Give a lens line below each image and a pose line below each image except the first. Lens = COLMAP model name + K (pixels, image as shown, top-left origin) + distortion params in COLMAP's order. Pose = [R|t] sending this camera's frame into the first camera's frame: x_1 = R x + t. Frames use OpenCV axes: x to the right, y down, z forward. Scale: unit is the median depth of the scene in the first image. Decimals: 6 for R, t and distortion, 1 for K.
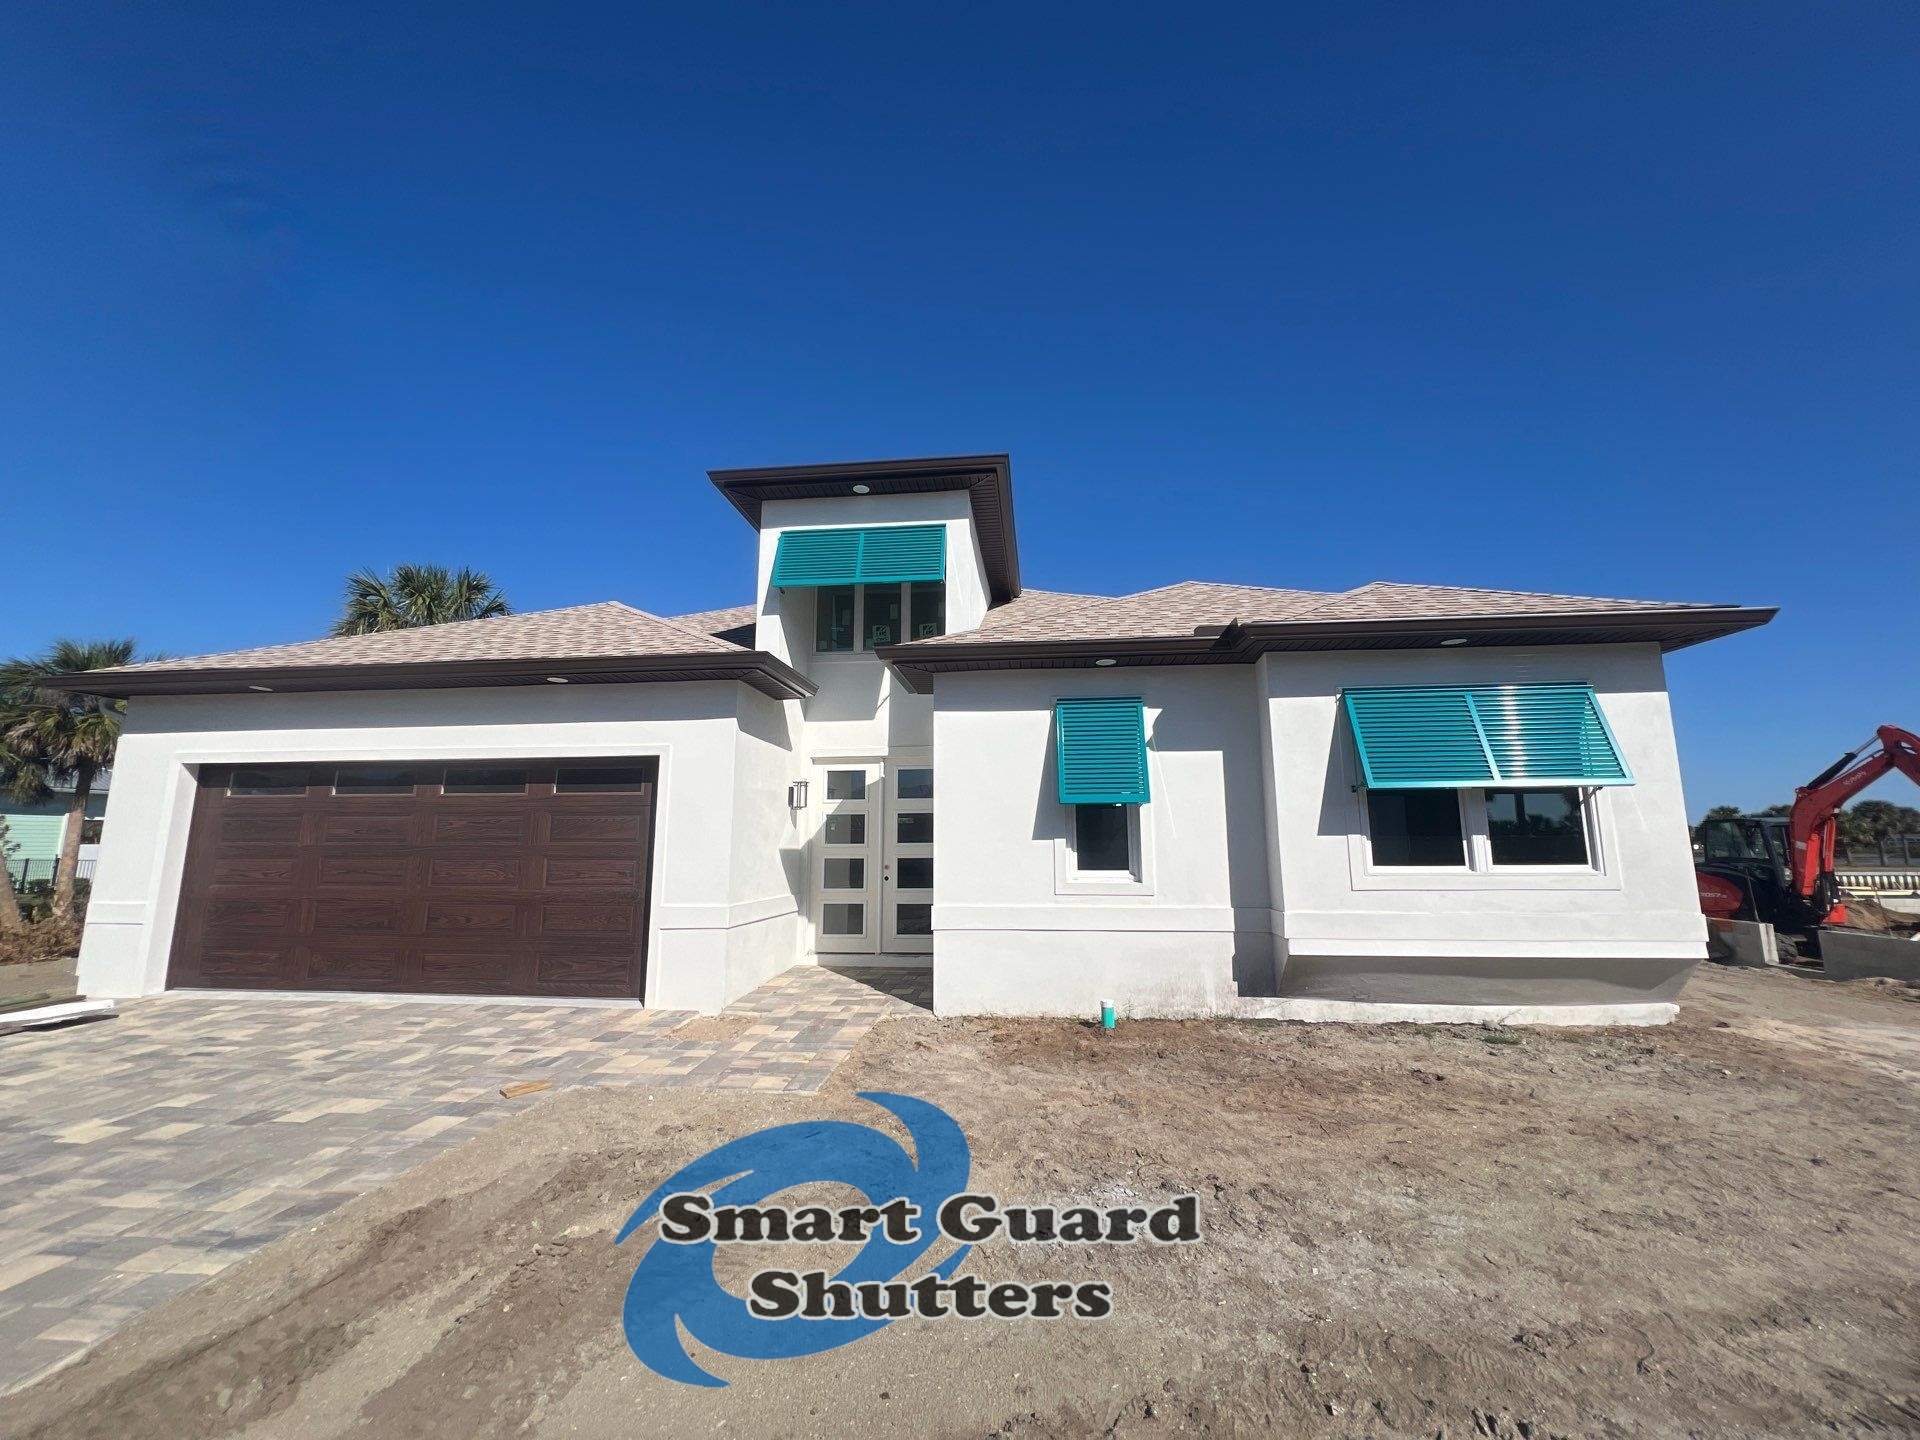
lens RADIAL K [[767.9, 0, 960.0], [0, 767.9, 720.0], [0, 0, 1]] dist [-0.001650, 0.000671]
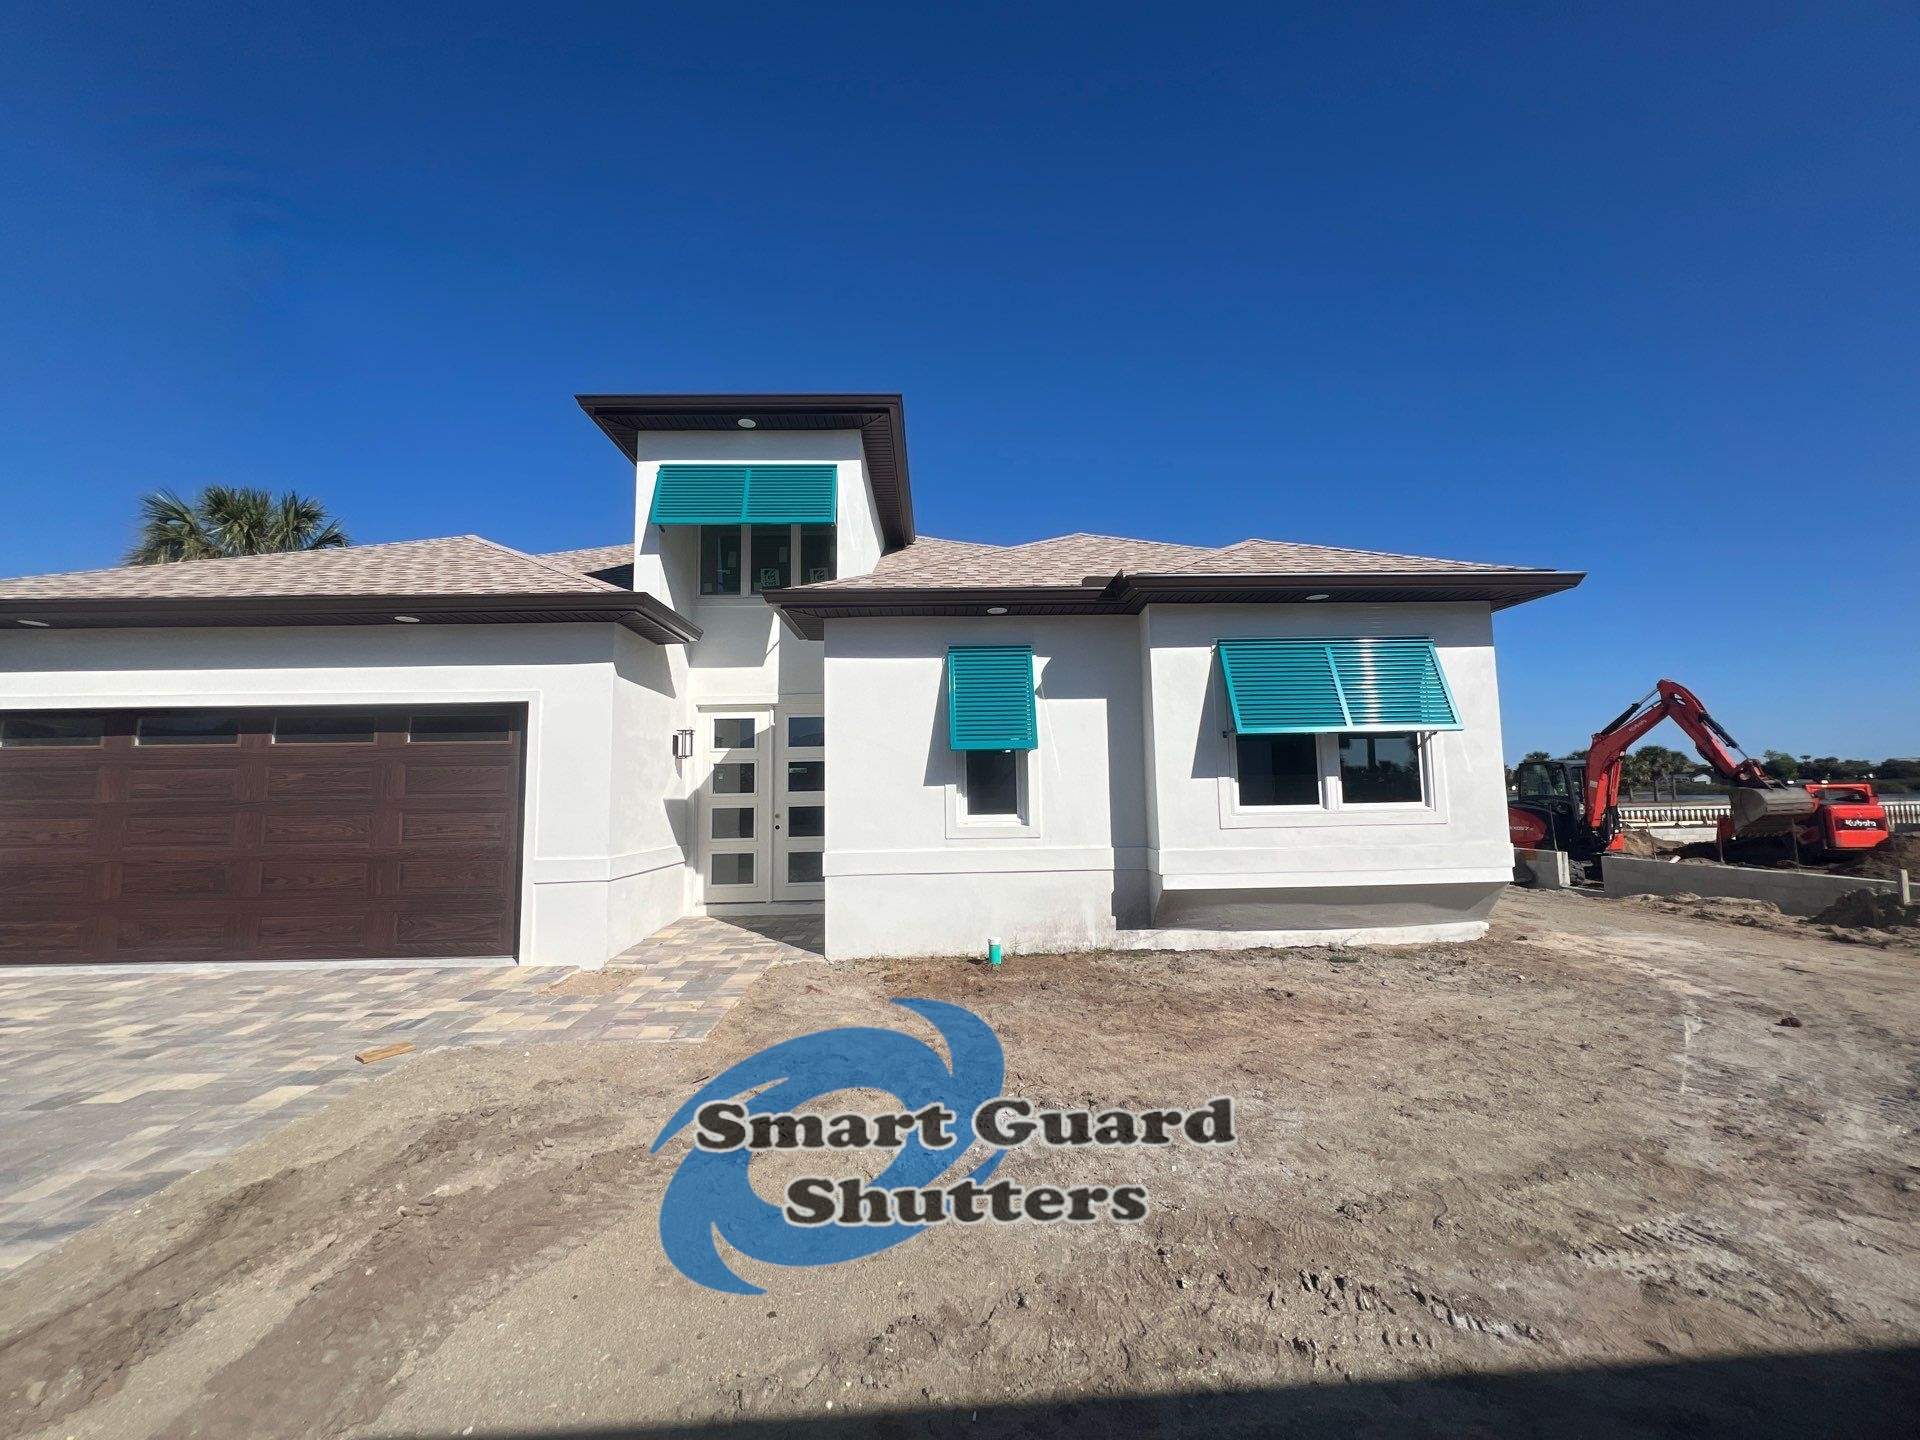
lens RADIAL K [[768.4, 0, 960.0], [0, 768.4, 720.0], [0, 0, 1]] dist [-0.000632, -0.000034]
pose [[0.990778, -0.000563, 0.135496, 0.004685], [-0.008185, 0.997917, 0.063996, 0.004385], [-0.135250, -0.064515, 0.988709, -0.002119]]
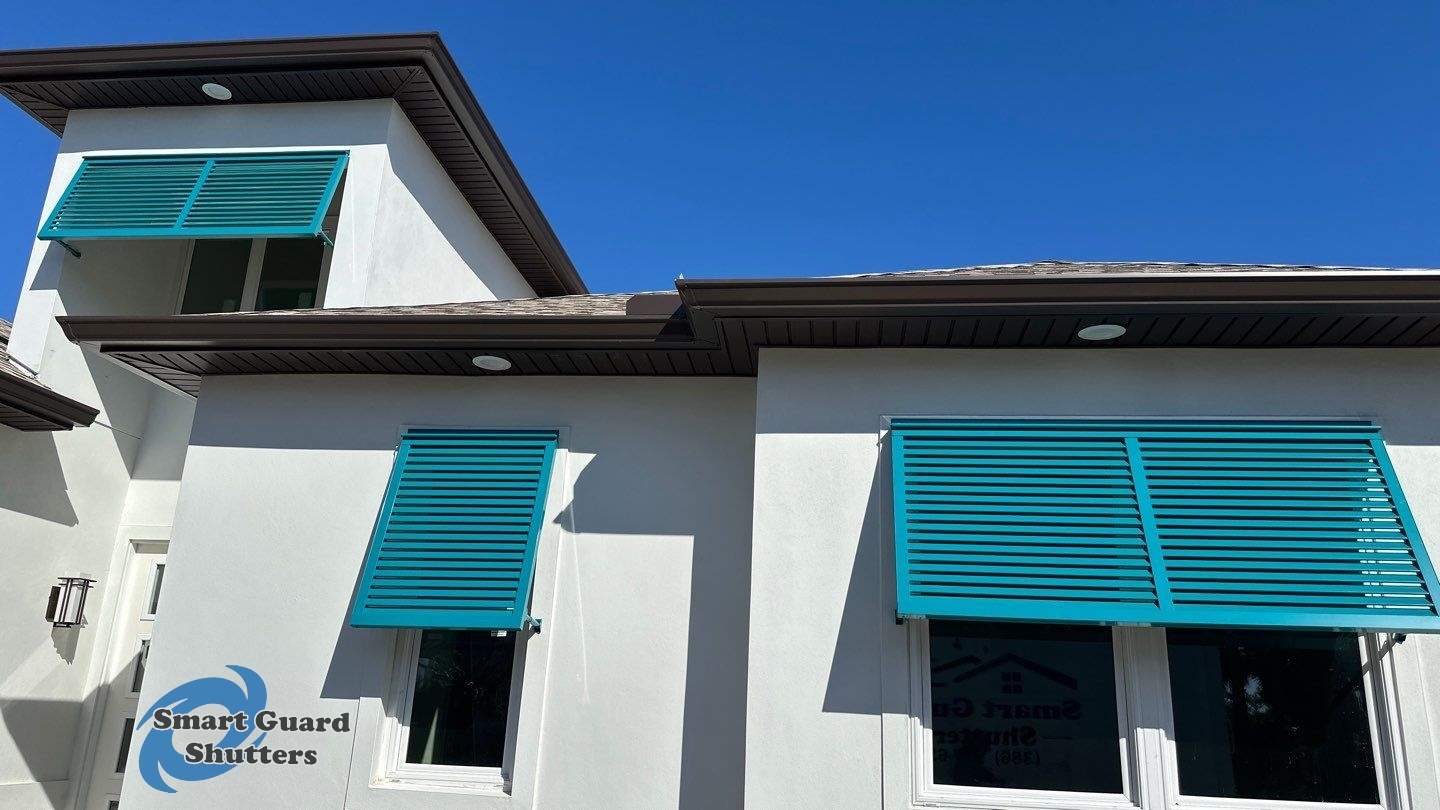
lens RADIAL K [[1010.1, 0, 720.0], [0, 1010.1, 405.0], [0, 0, 1]] dist [0.069132, -0.090256]
pose [[0.998949, 0.039915, -0.022515, 0.389303], [-0.042513, 0.990590, -0.130091, 0.042112], [0.017110, 0.130911, 0.991246, 0.318111]]
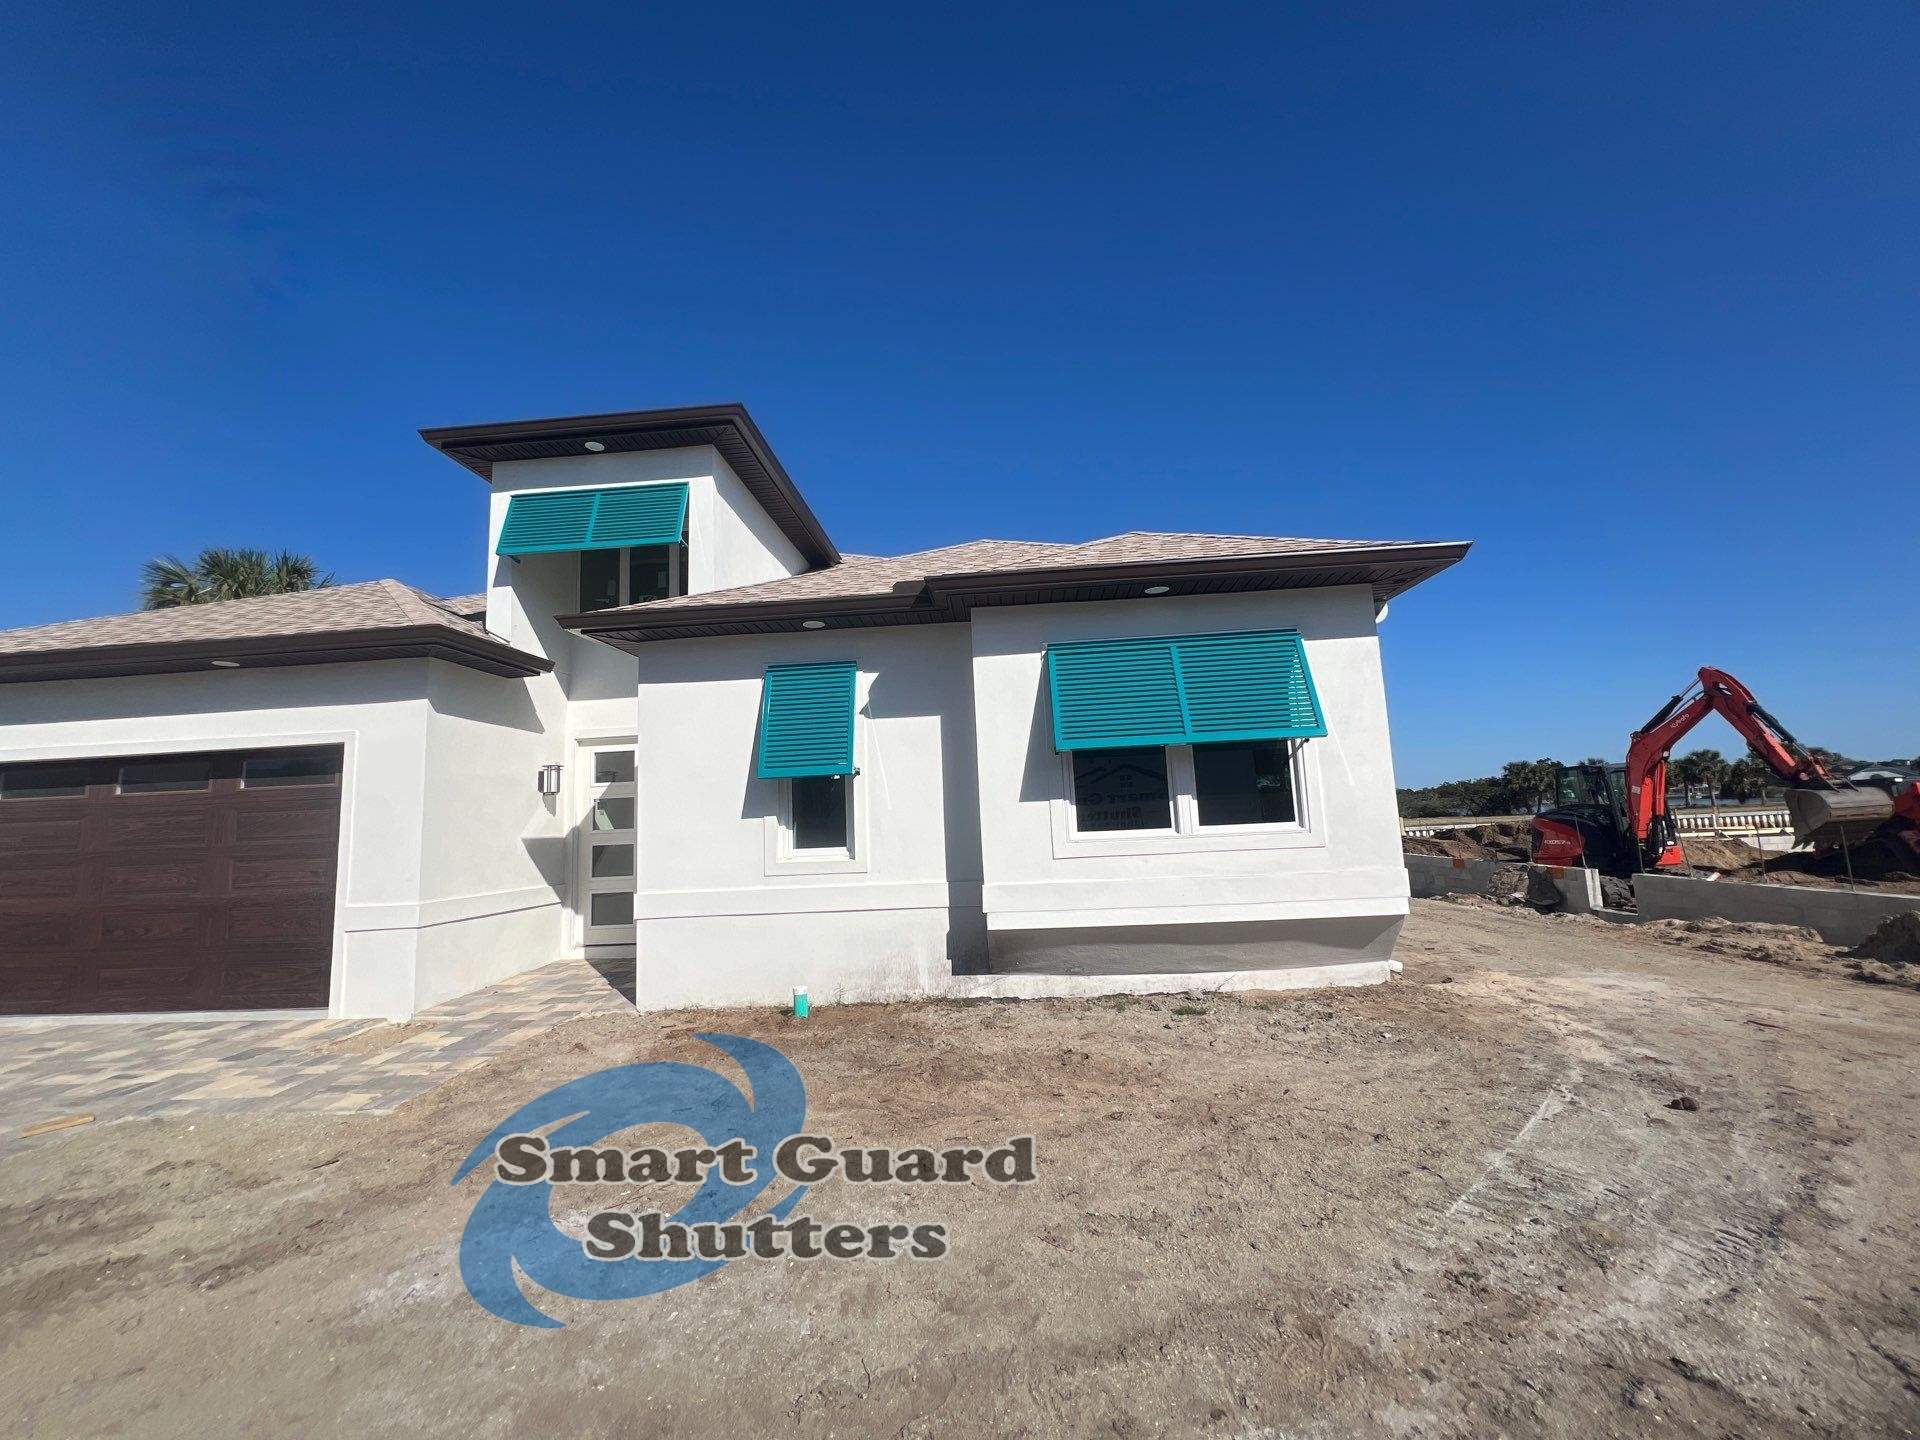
lens RADIAL K [[768.4, 0, 960.0], [0, 768.4, 720.0], [0, 0, 1]] dist [-0.000632, -0.000034]
pose [[0.998545, -0.036119, 0.040036, 0.343490], [0.034825, 0.998863, 0.032563, 0.016697], [-0.041167, -0.031121, 0.998668, 0.067529]]
